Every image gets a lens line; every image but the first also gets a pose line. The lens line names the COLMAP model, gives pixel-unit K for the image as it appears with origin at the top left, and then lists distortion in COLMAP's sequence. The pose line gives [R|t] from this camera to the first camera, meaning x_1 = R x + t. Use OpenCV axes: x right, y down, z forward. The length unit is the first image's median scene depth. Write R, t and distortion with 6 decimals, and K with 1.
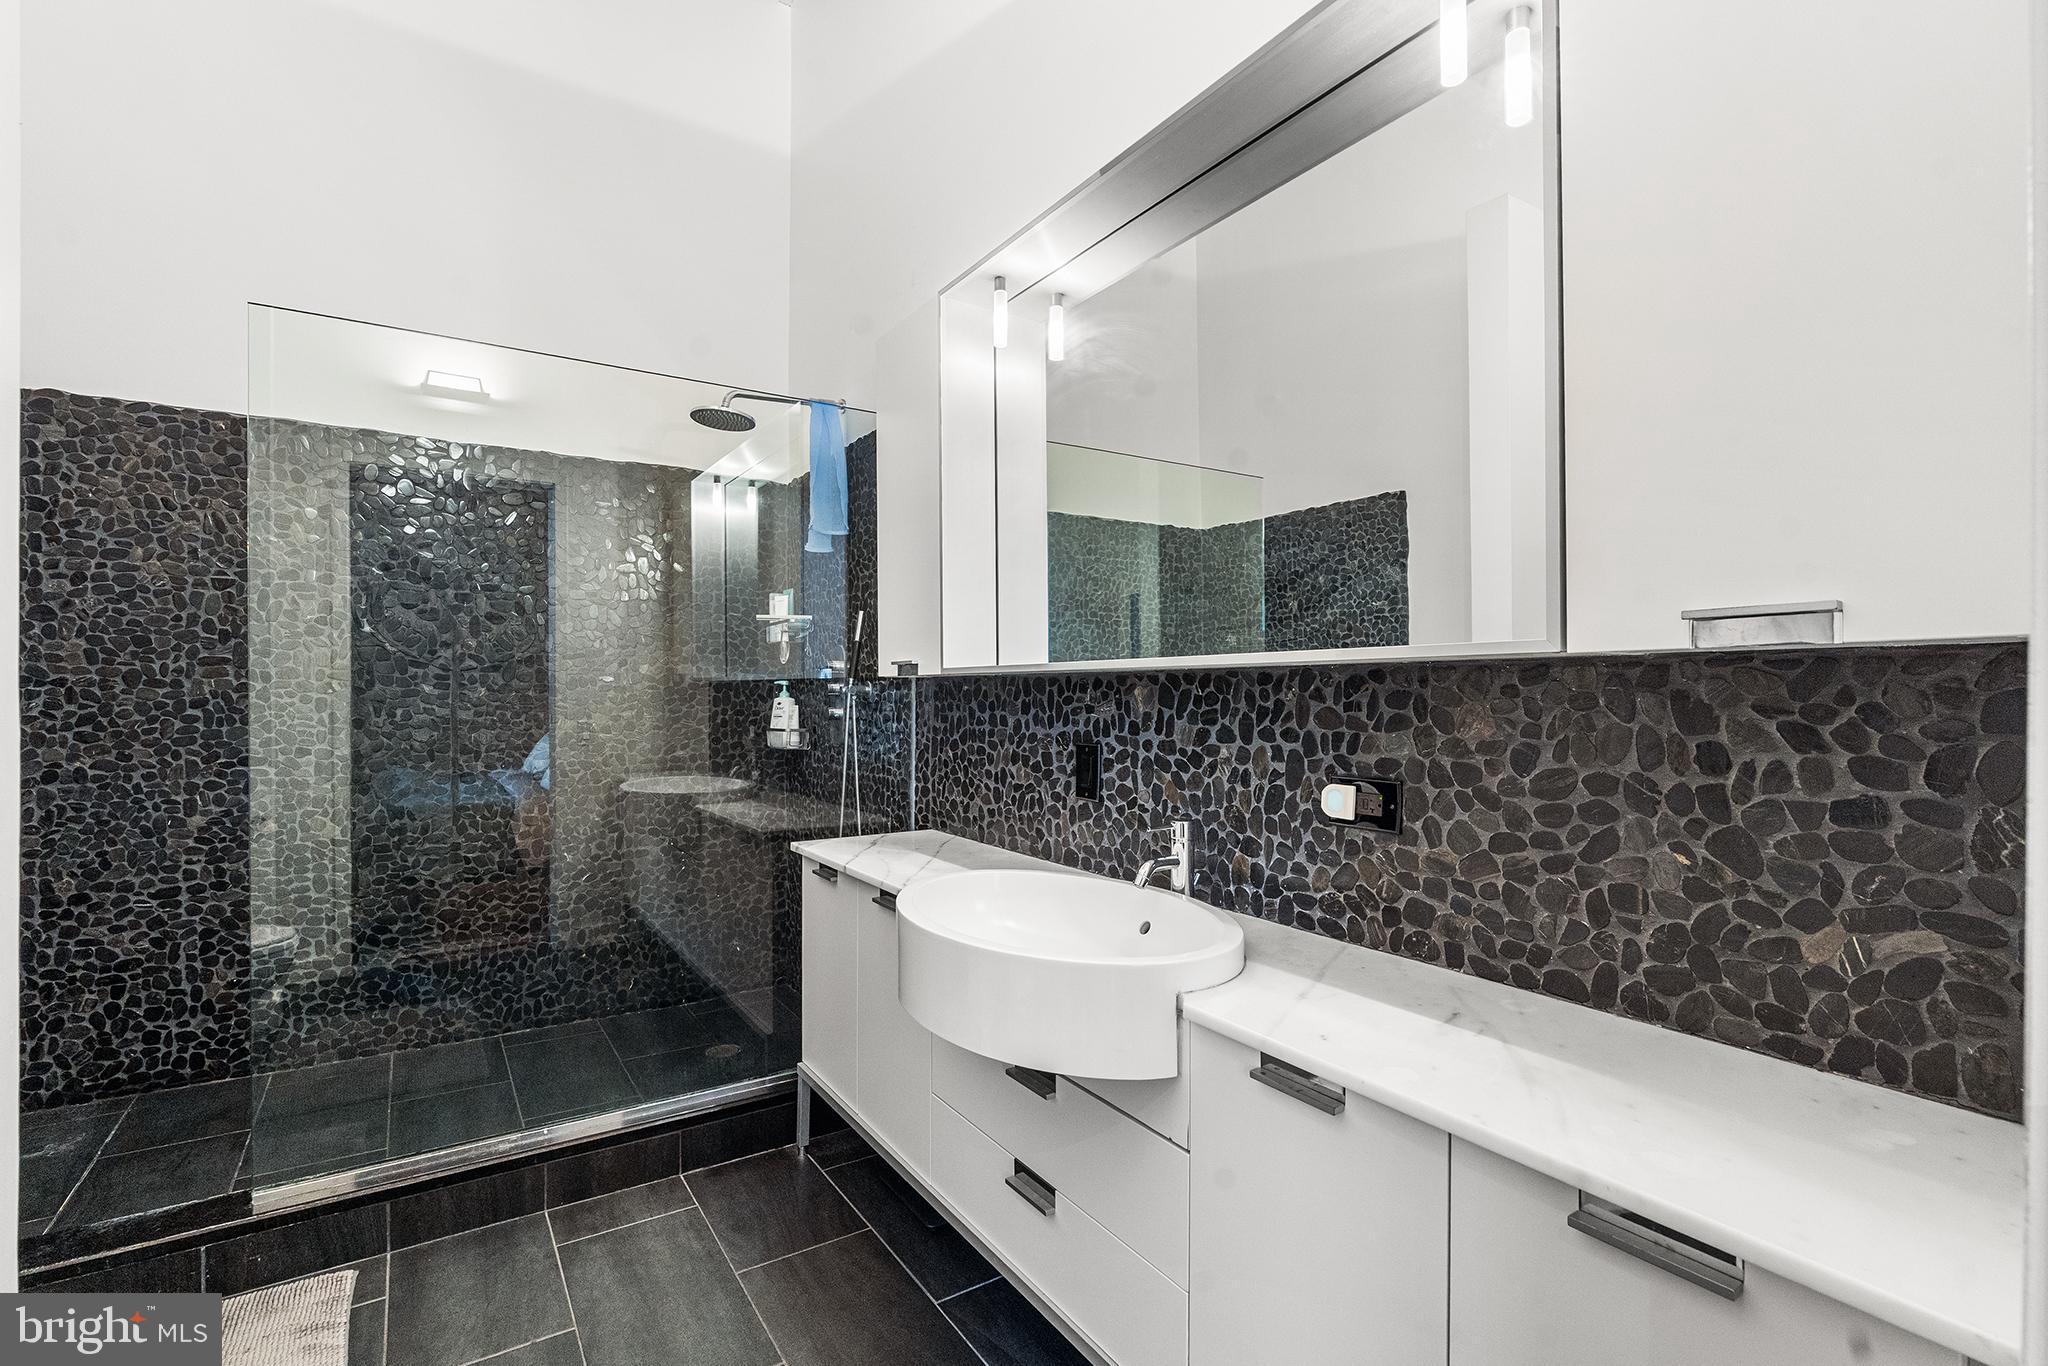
lens RADIAL K [[933.0, 0, 1026.3], [0, 933.0, 693.1], [0, 0, 1]] dist [-0.006947, 0.001096]
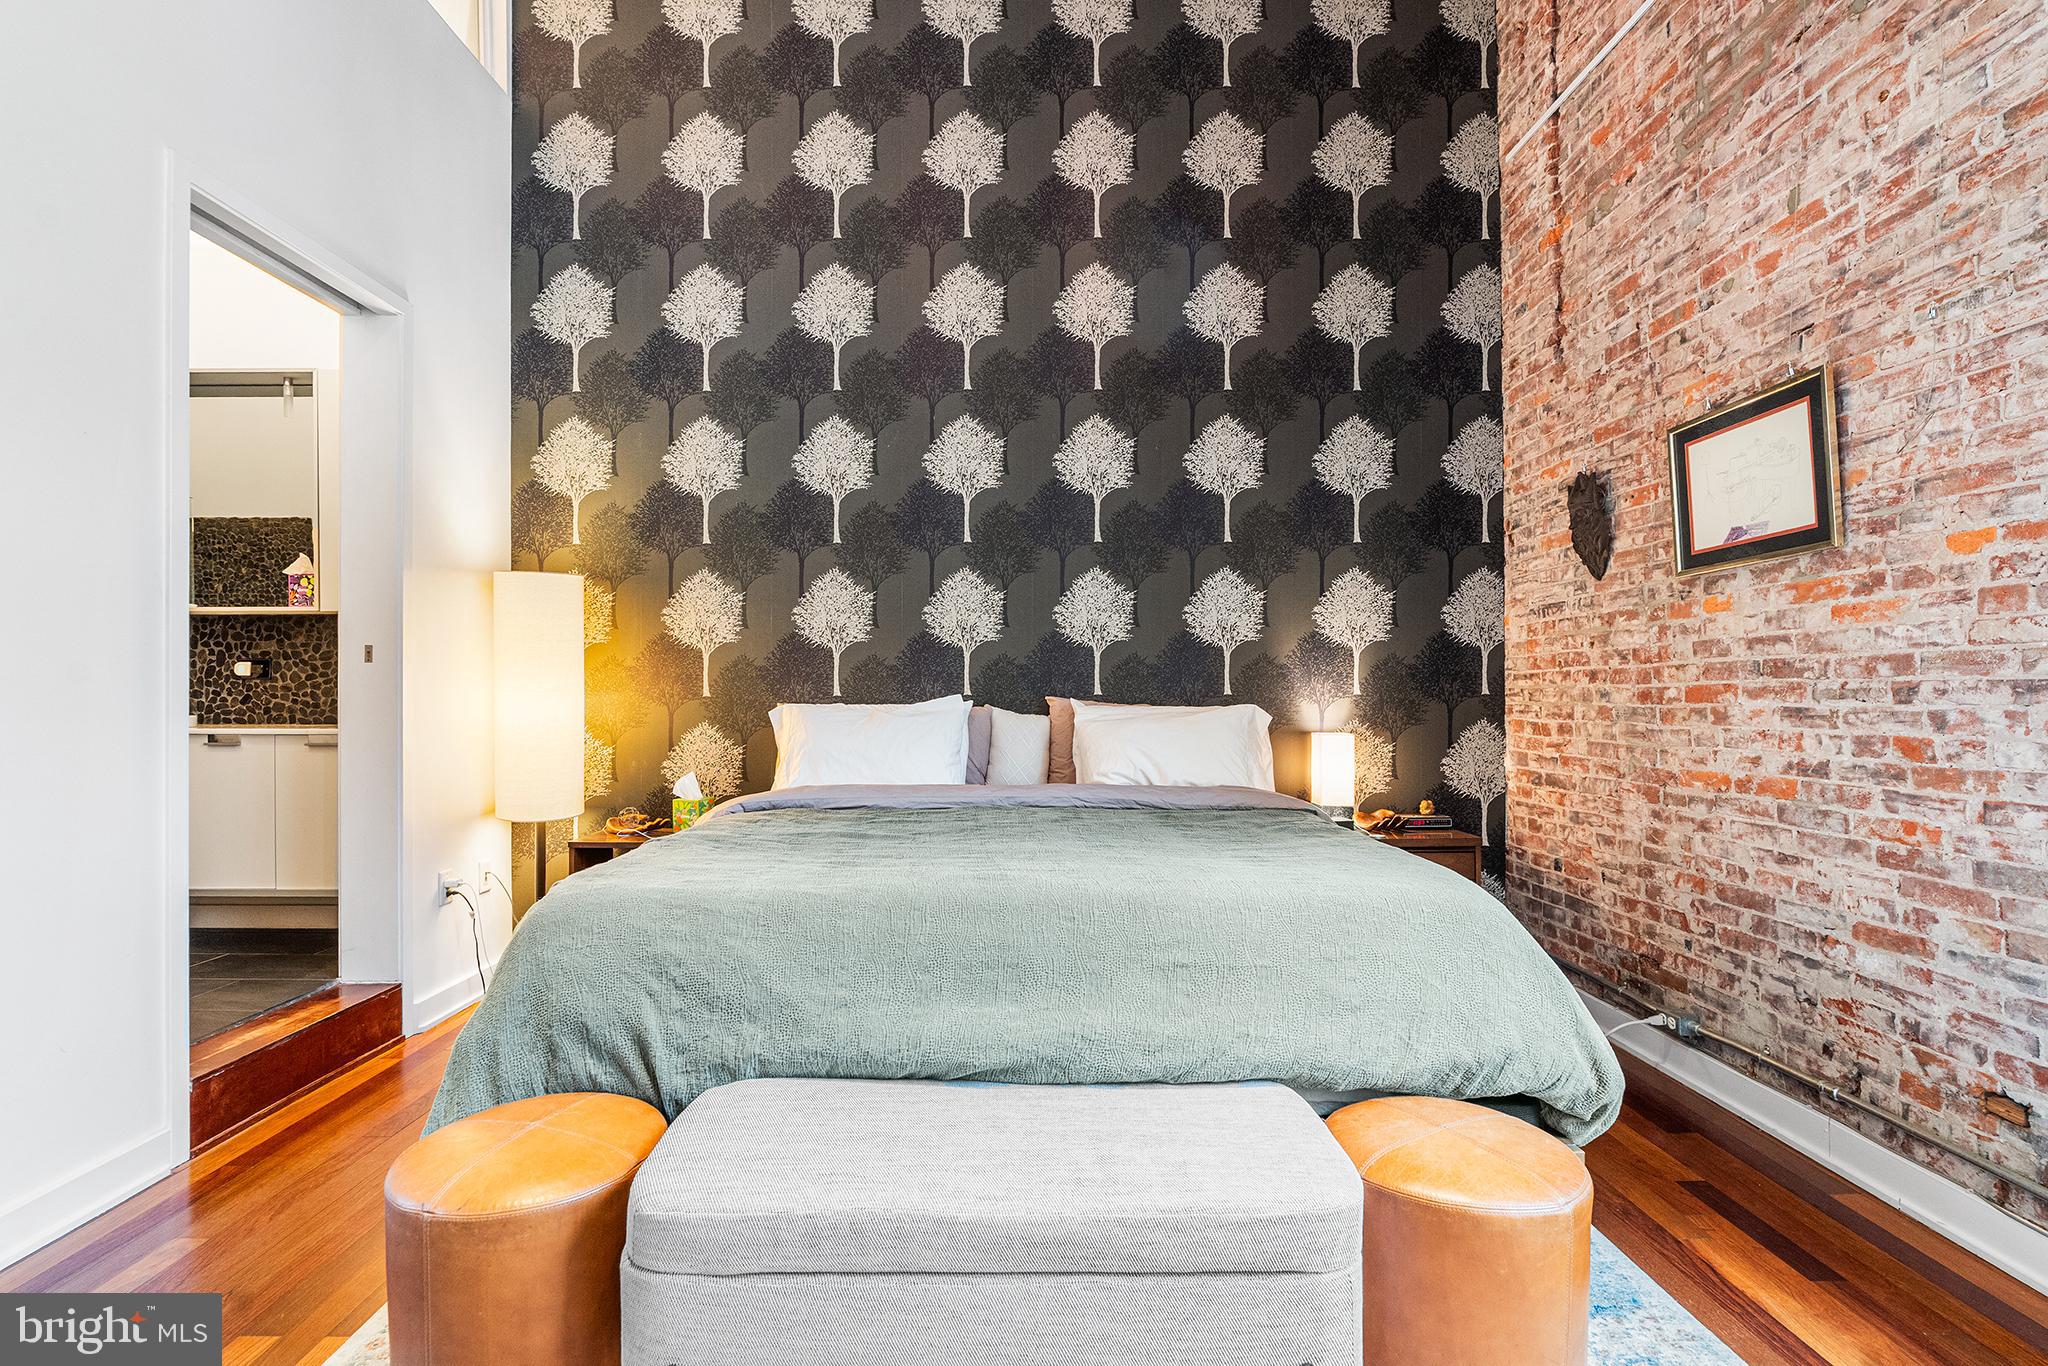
lens RADIAL K [[957.4, 0, 1020.0], [0, 957.4, 698.3], [0, 0, 1]] dist [-0.012708, 0.001147]
pose [[0.543399, -0.003469, 0.839467, -0.648154], [0.003102, 0.999993, 0.002124, 0.186823], [-0.839469, 0.001450, 0.543406, -2.060825]]
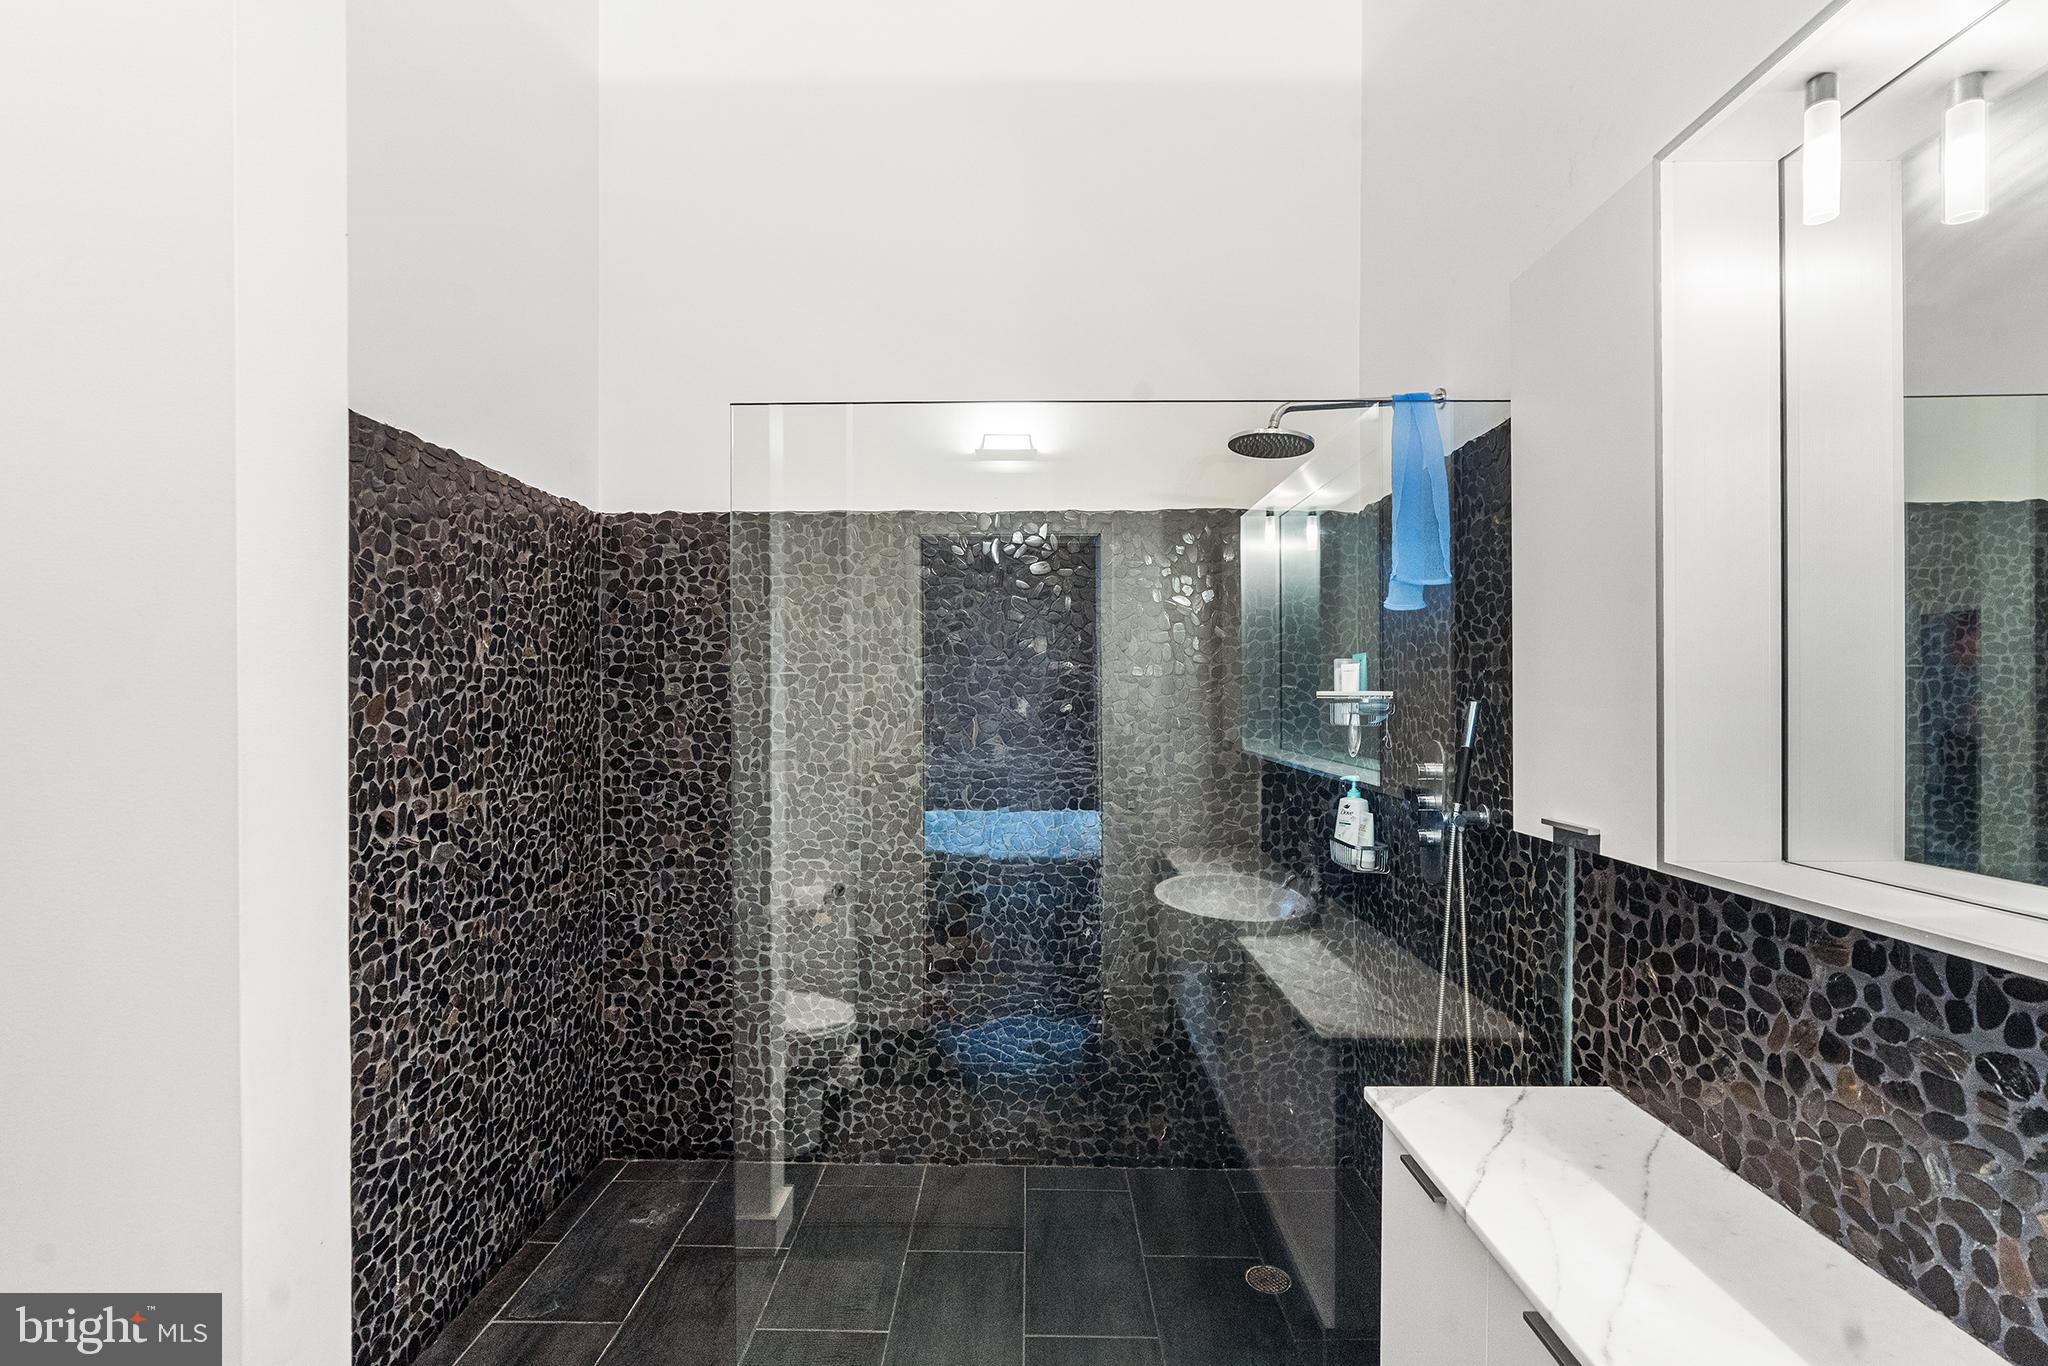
lens RADIAL K [[925.2, 0, 1018.1], [0, 925.2, 699.9], [0, 0, 1]] dist [-0.009257, 0.000962]
pose [[0.825480, 0.004509, -0.564413, -0.084839], [-0.002661, 0.999988, 0.004098, -0.104798], [0.564425, -0.001881, 0.825483, 0.314269]]
